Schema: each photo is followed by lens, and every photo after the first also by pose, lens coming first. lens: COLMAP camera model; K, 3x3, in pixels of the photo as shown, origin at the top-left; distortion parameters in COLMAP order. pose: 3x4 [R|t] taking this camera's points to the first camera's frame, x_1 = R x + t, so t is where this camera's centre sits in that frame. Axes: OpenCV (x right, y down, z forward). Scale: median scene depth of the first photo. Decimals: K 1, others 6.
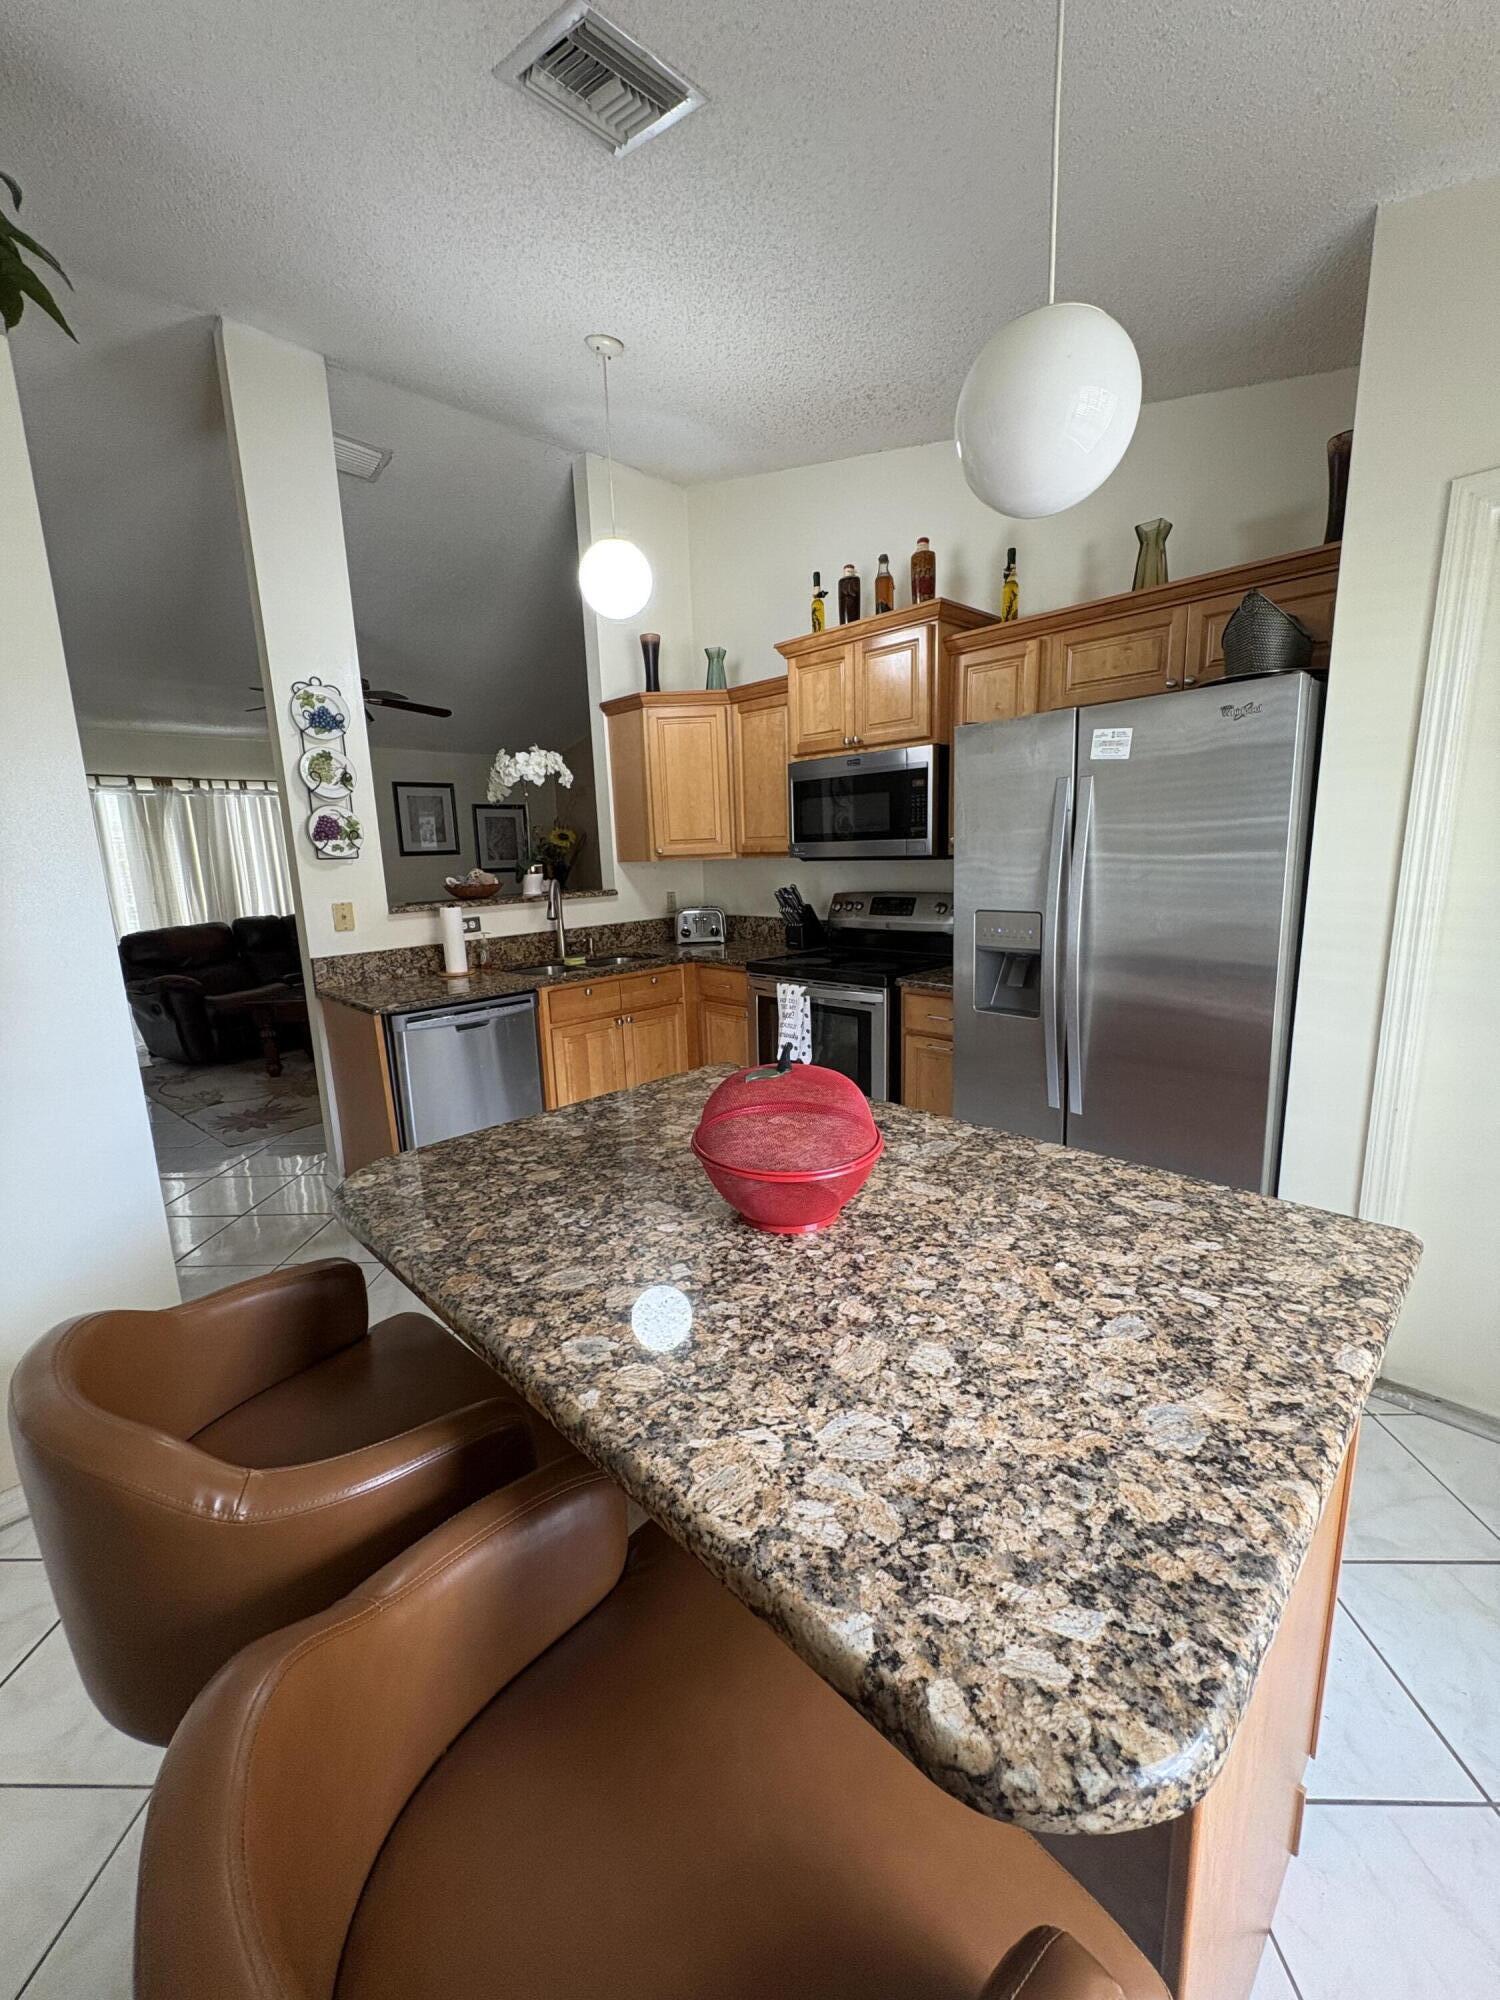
lens RADIAL K [[794.8, 0, 751.5], [0, 794.8, 999.7], [0, 0, 1]] dist [-0.002745, 0.000560]
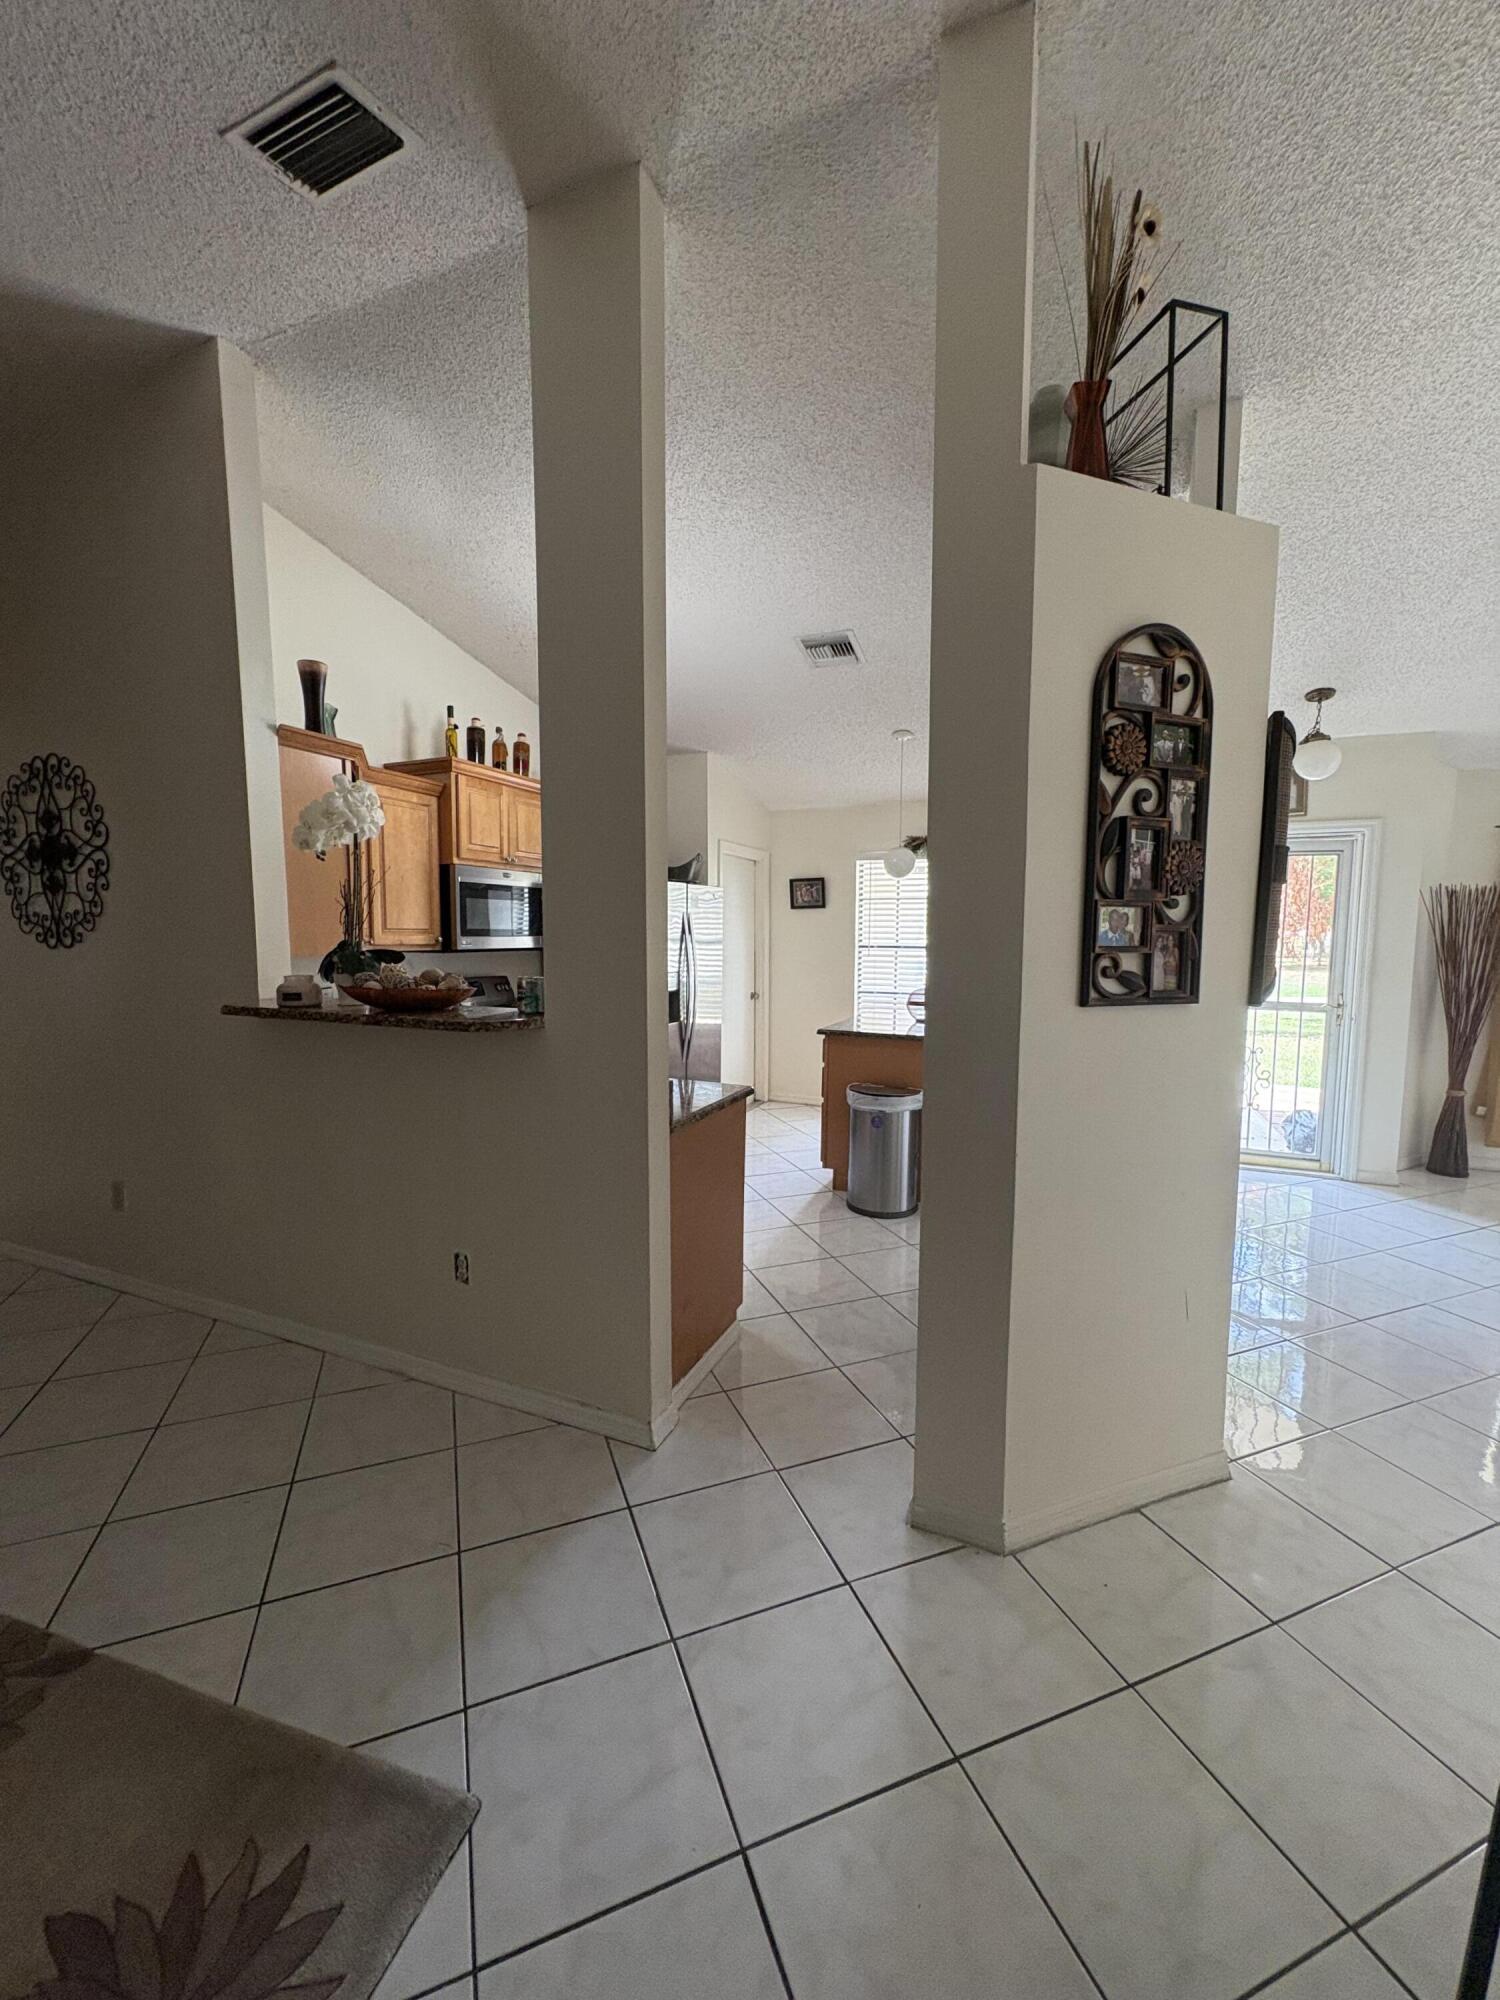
lens RADIAL K [[794.8, 0, 748.8], [0, 794.8, 1003.3], [0, 0, 1]] dist [-0.002745, 0.000560]
pose [[-0.385606, -0.052485, 0.921169, -1.494538], [0.181126, 0.974649, 0.131352, -0.242509], [-0.904711, 0.217497, -0.366325, 1.436711]]
